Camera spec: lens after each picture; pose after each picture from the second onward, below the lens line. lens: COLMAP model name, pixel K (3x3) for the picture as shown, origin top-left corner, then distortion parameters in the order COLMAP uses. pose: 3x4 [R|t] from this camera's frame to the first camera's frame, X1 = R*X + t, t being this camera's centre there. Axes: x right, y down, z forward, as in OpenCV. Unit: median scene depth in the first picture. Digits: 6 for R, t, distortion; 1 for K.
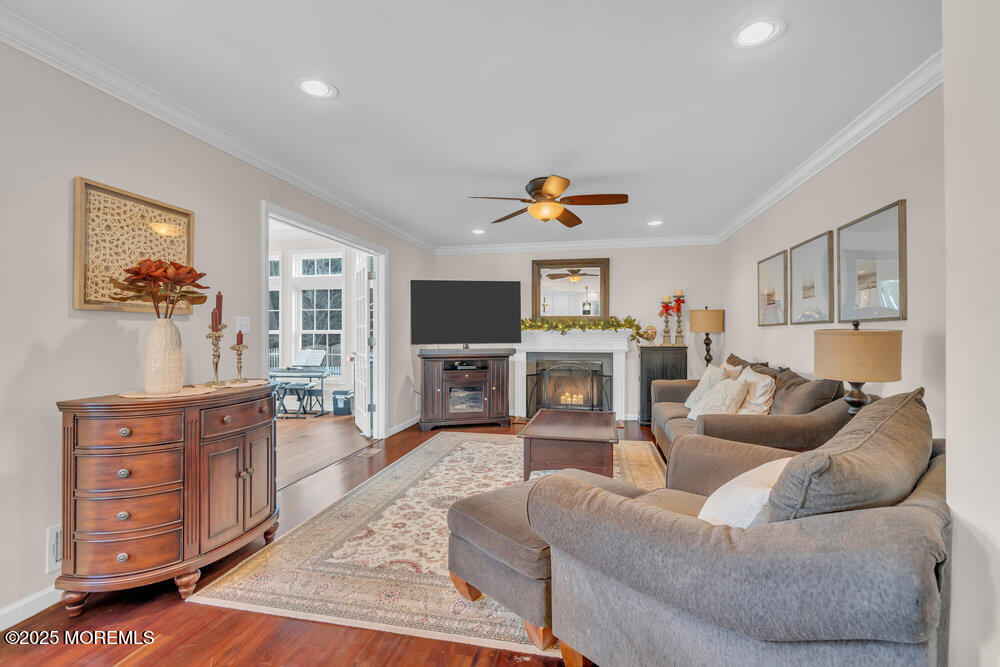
lens RADIAL K [[452.6, 0, 500.3], [0, 452.6, 337.6], [0, 0, 1]] dist [0.001792, 0.000176]
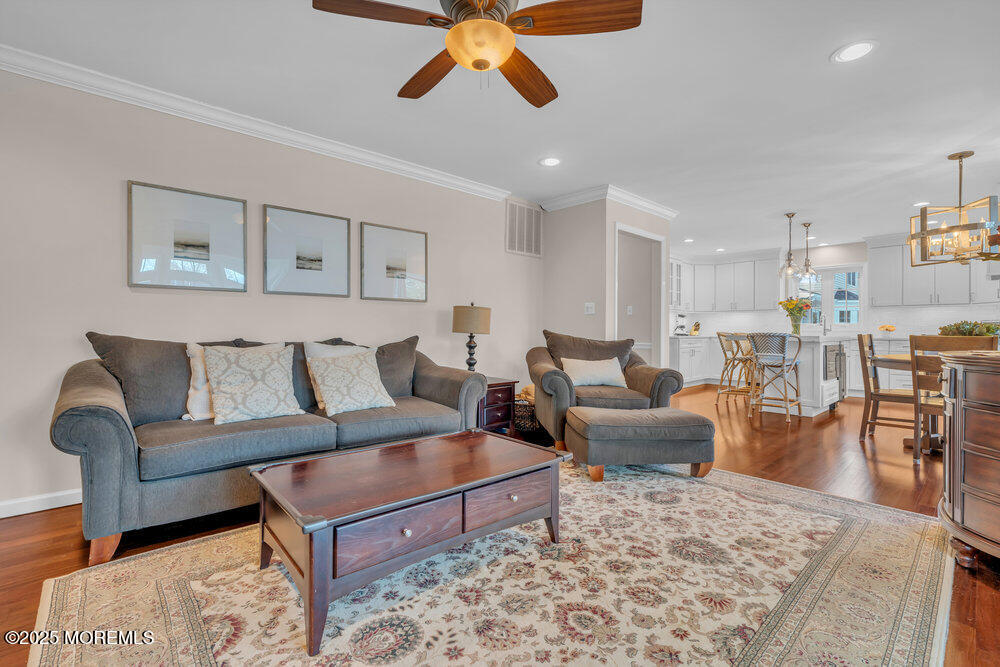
lens RADIAL K [[452.6, 0, 500.6], [0, 452.6, 325.4], [0, 0, 1]] dist [0.001792, 0.000176]
pose [[-0.815559, -0.003835, 0.578662, -0.250008], [-0.002229, 0.999991, 0.003486, 0.040566], [-0.578670, 0.001554, -0.815560, 1.628664]]
